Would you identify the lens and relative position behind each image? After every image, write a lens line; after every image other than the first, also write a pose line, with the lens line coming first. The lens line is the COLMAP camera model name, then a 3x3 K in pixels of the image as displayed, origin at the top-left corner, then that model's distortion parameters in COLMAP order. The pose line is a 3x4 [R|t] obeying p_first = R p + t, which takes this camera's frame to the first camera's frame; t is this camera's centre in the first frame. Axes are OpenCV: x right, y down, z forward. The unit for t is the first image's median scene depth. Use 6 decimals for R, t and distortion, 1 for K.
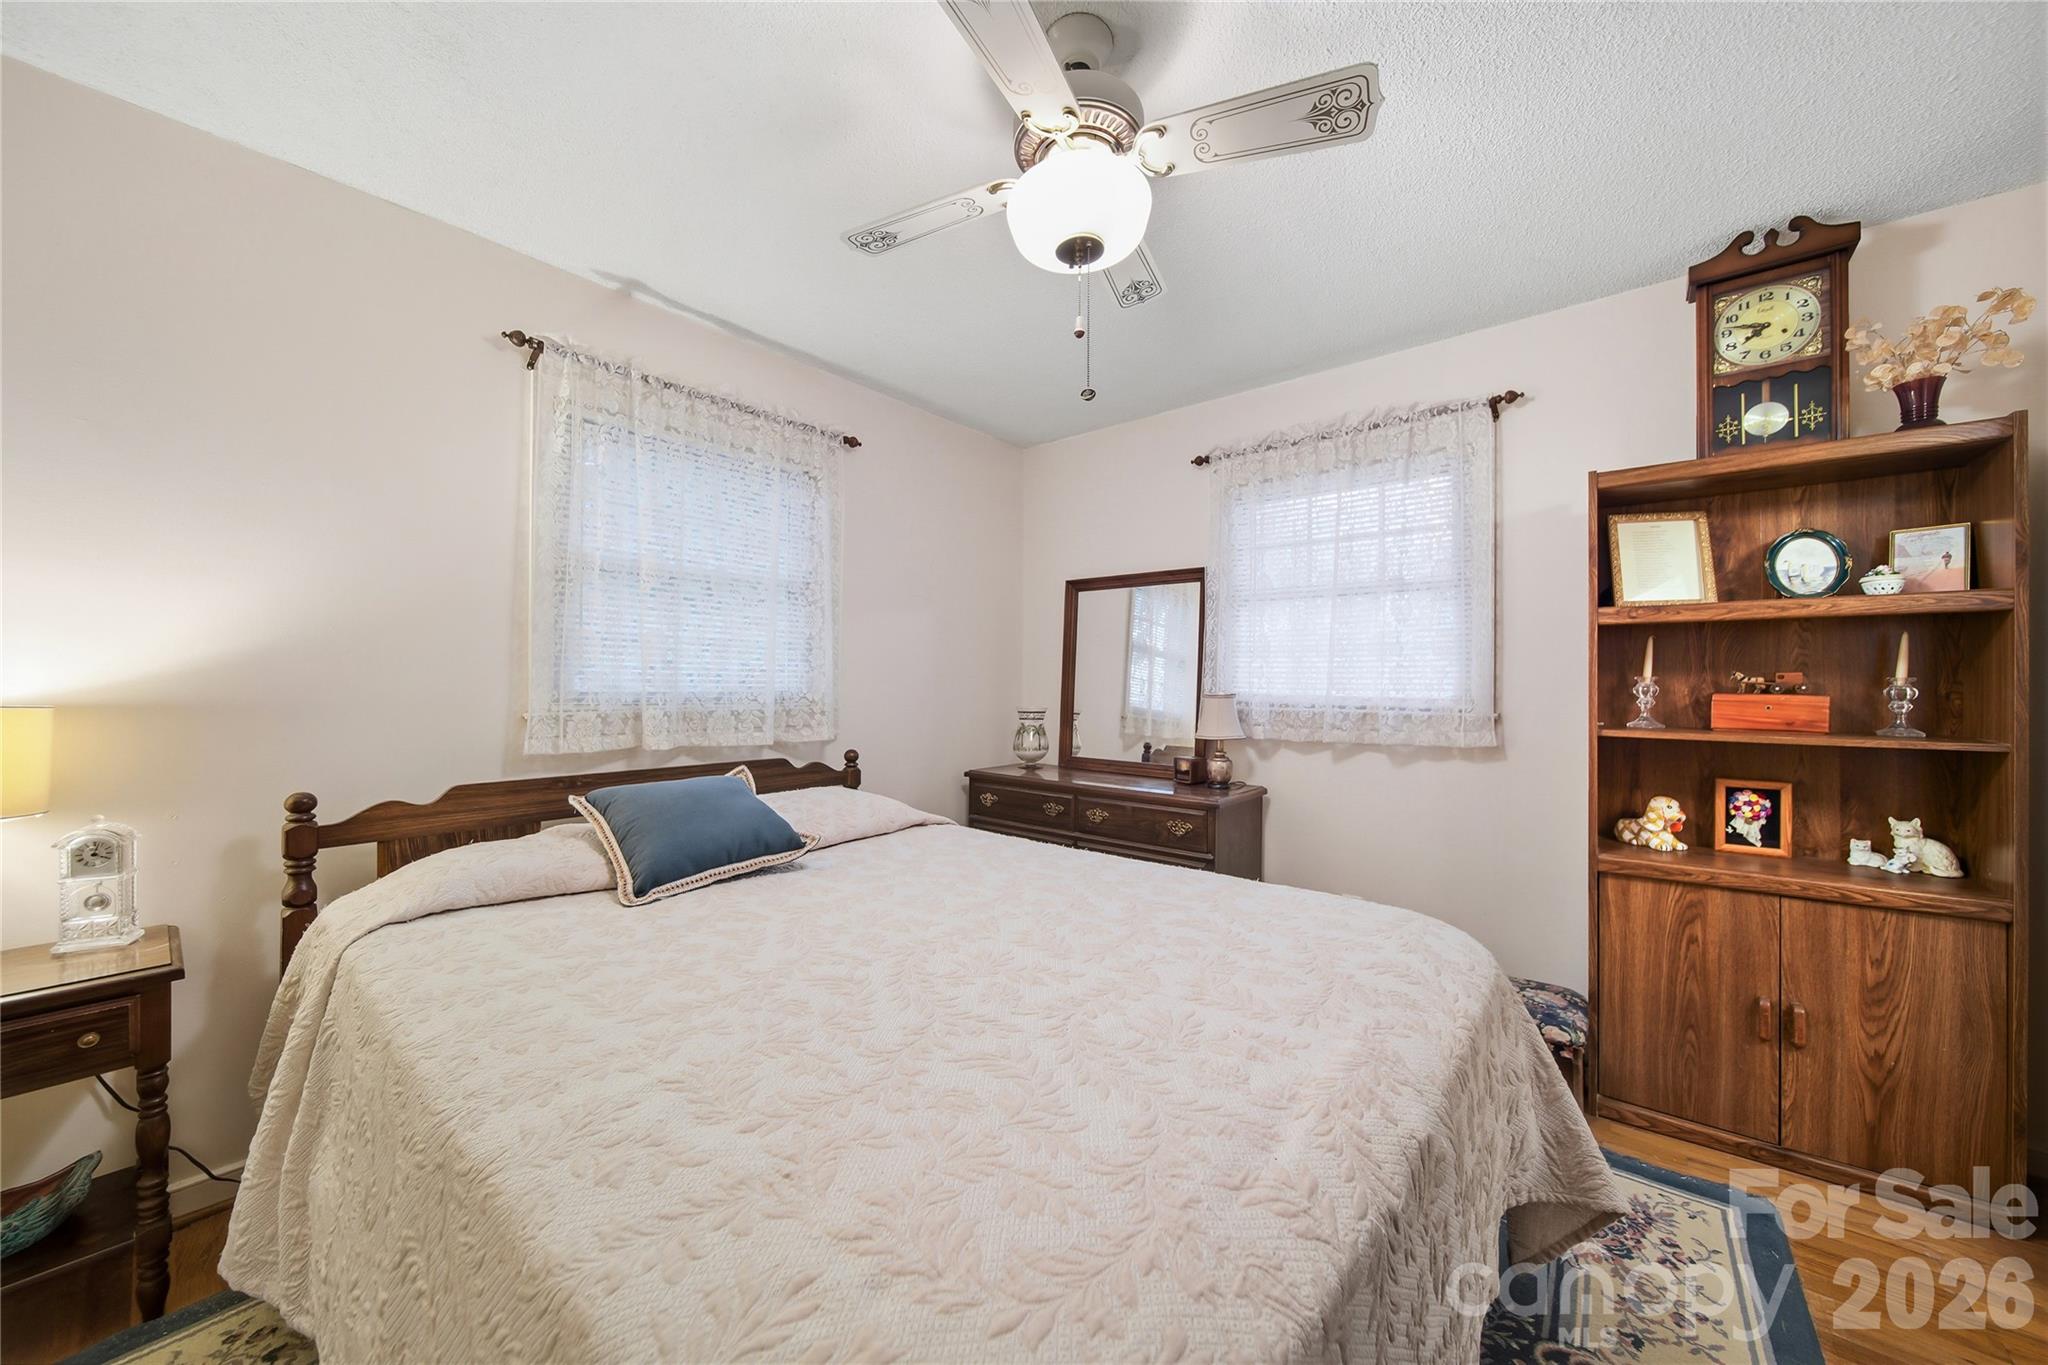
lens RADIAL K [[747.2, 0, 1028.9], [0, 747.2, 683.8], [0, 0, 1]] dist [-0.000729, -0.000404]
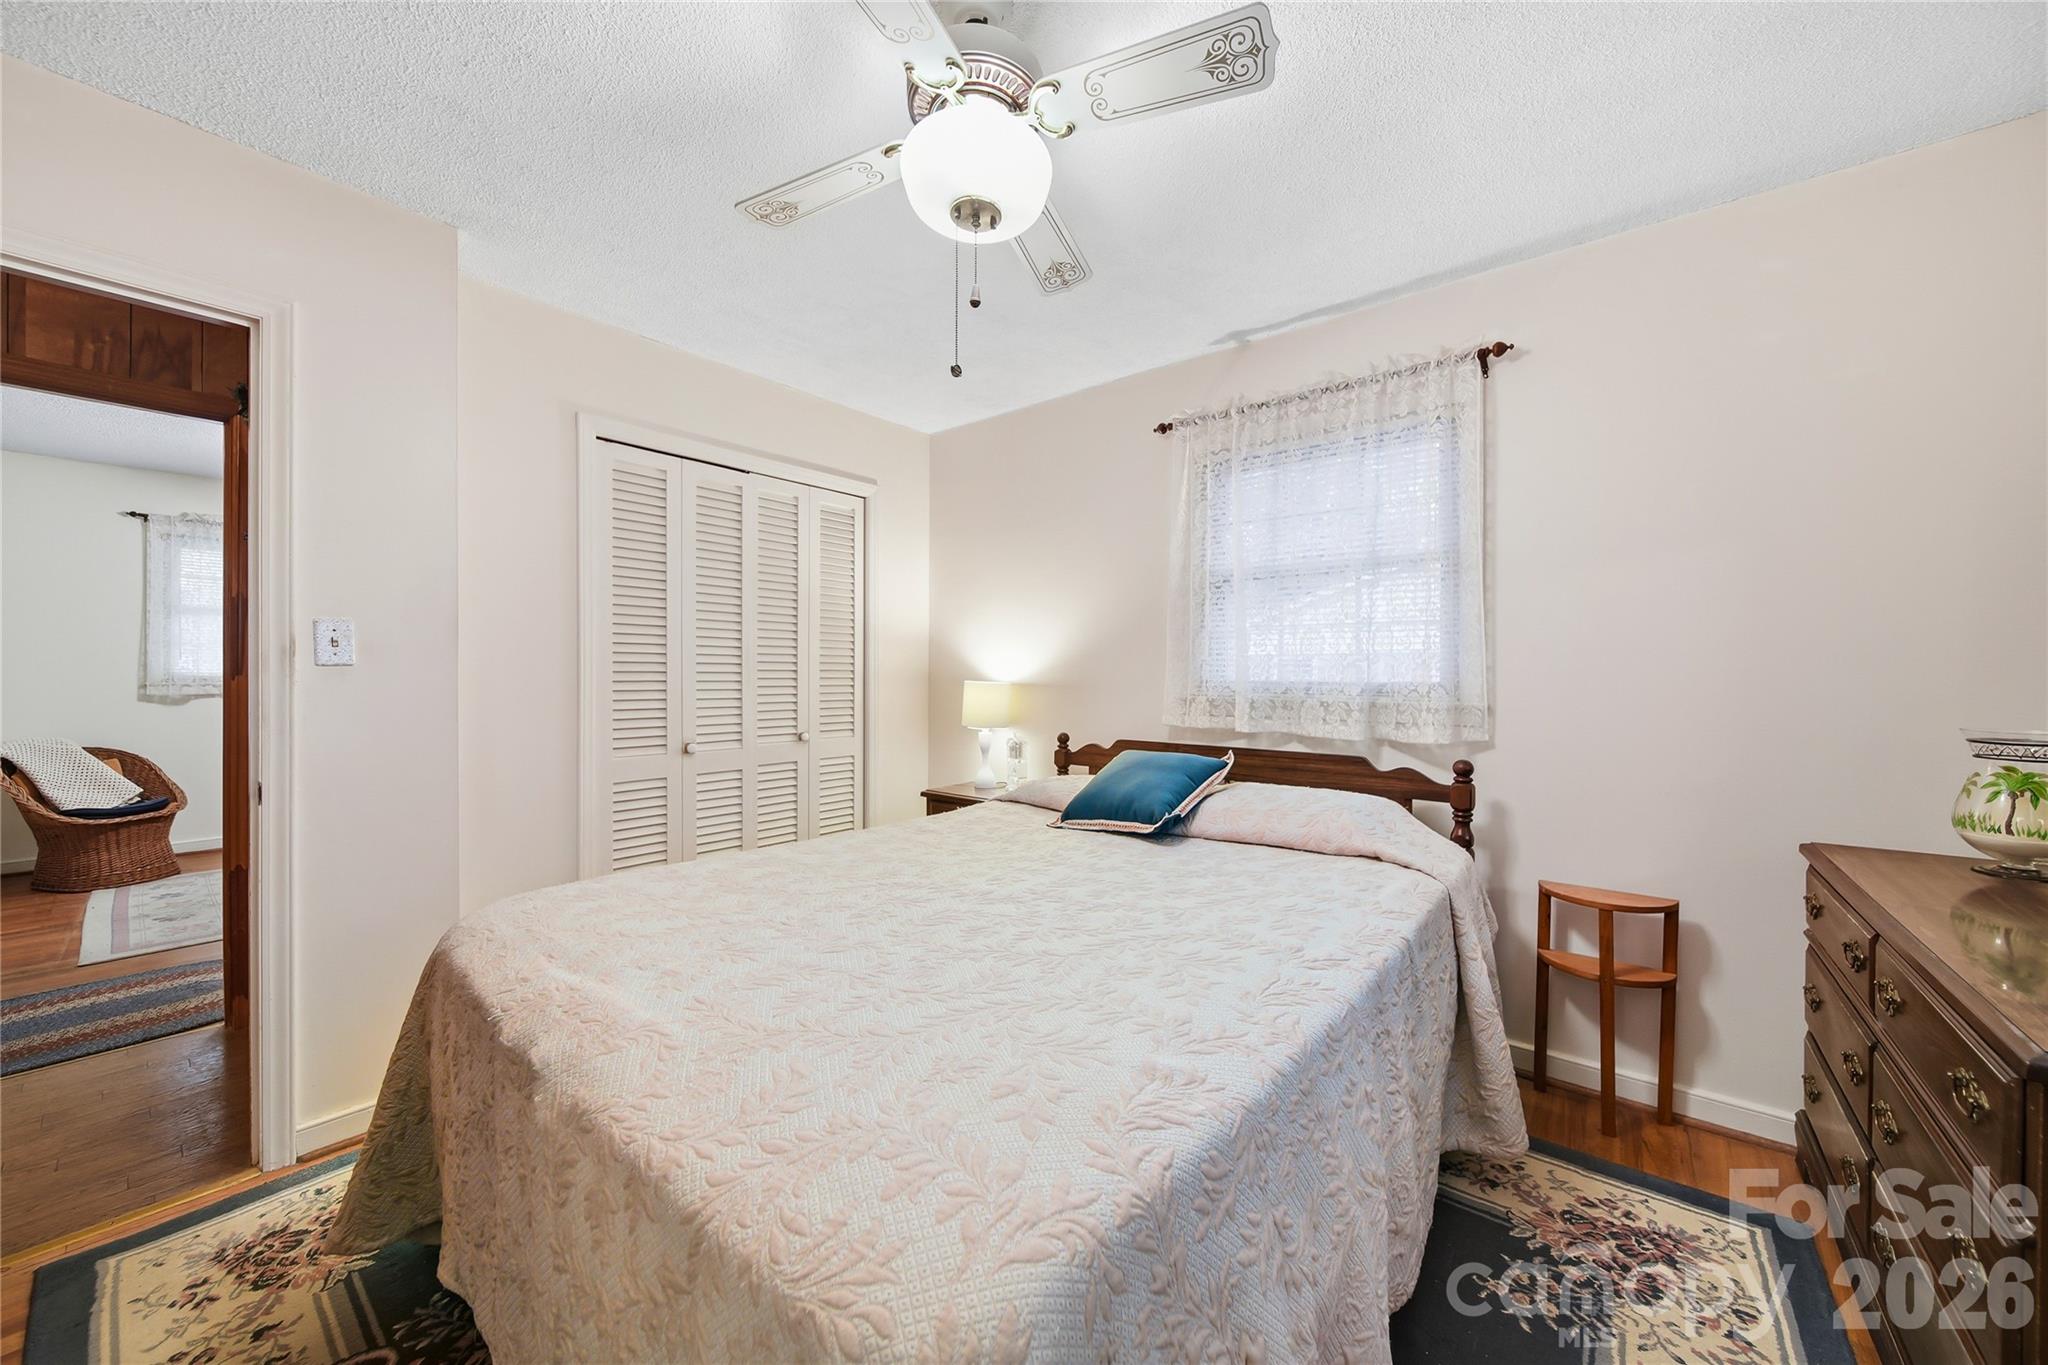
lens RADIAL K [[747.2, 0, 1026.8], [0, 747.2, 669.5], [0, 0, 1]] dist [-0.000729, -0.000404]
pose [[-0.012255, -0.010698, -0.999868, 0.650212], [-0.005703, 0.999927, -0.010629, 0.007547], [0.999909, 0.005572, -0.012316, 0.688506]]
